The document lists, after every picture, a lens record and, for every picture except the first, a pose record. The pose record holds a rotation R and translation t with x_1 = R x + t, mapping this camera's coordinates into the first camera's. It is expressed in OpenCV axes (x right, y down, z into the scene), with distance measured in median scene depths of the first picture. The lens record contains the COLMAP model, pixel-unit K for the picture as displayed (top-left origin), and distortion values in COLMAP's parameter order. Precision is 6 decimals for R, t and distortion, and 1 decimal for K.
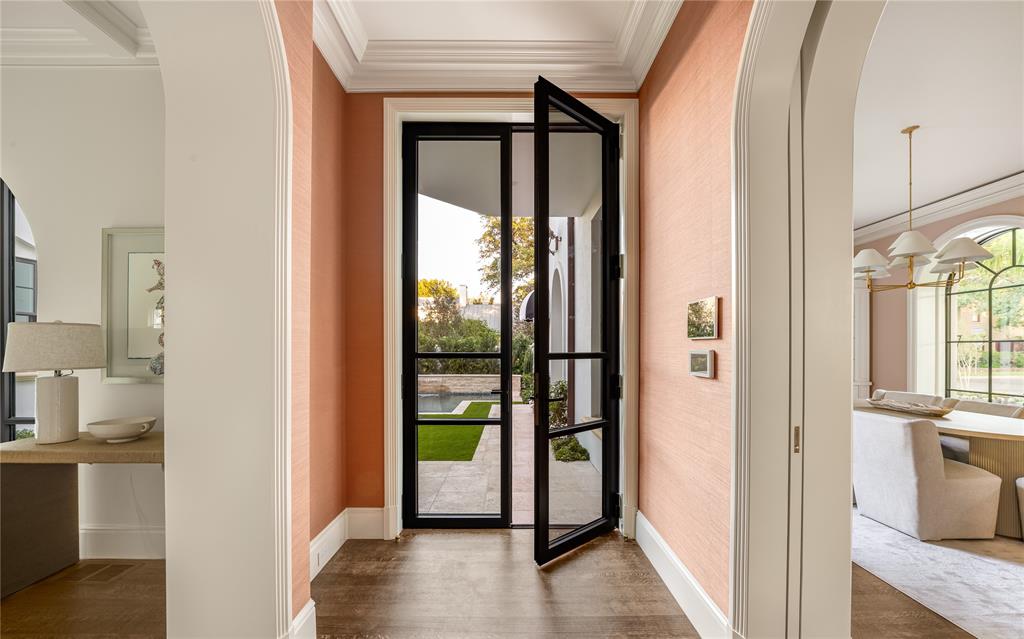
lens RADIAL K [[386.0, 0, 510.9], [0, 386.0, 354.2], [0, 0, 1]] dist [-0.001119, -0.000053]
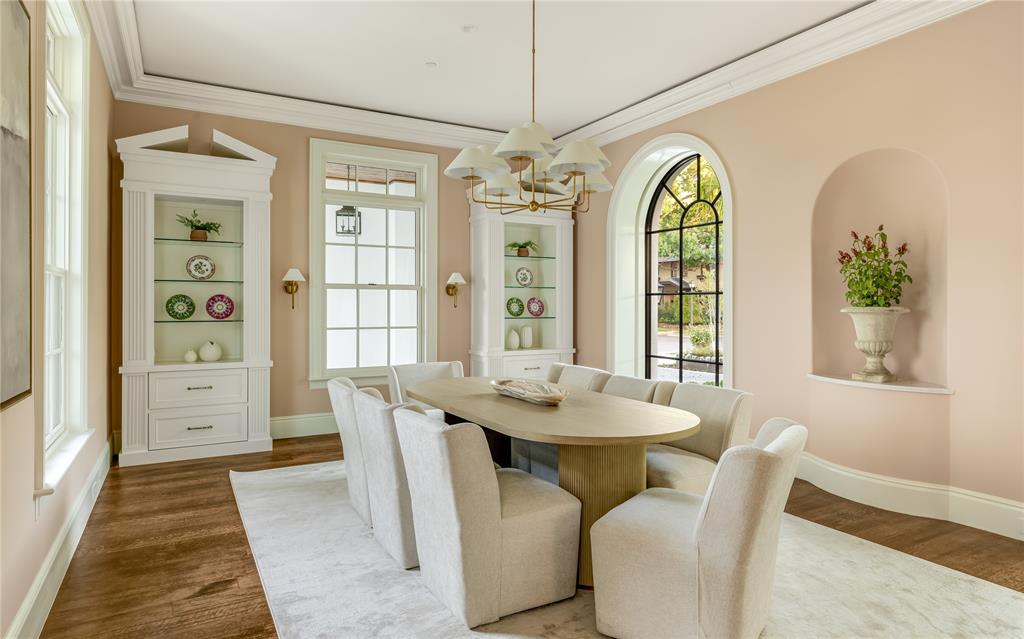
lens RADIAL K [[598.3, 0, 511.9], [0, 598.3, 312.1], [0, 0, 1]] dist [0.005055, 0.000282]
pose [[0.876213, -0.007899, 0.481859, 0.336918], [0.008086, 0.999966, 0.001689, 0.000337], [-0.481856, 0.002416, 0.876247, 0.082693]]
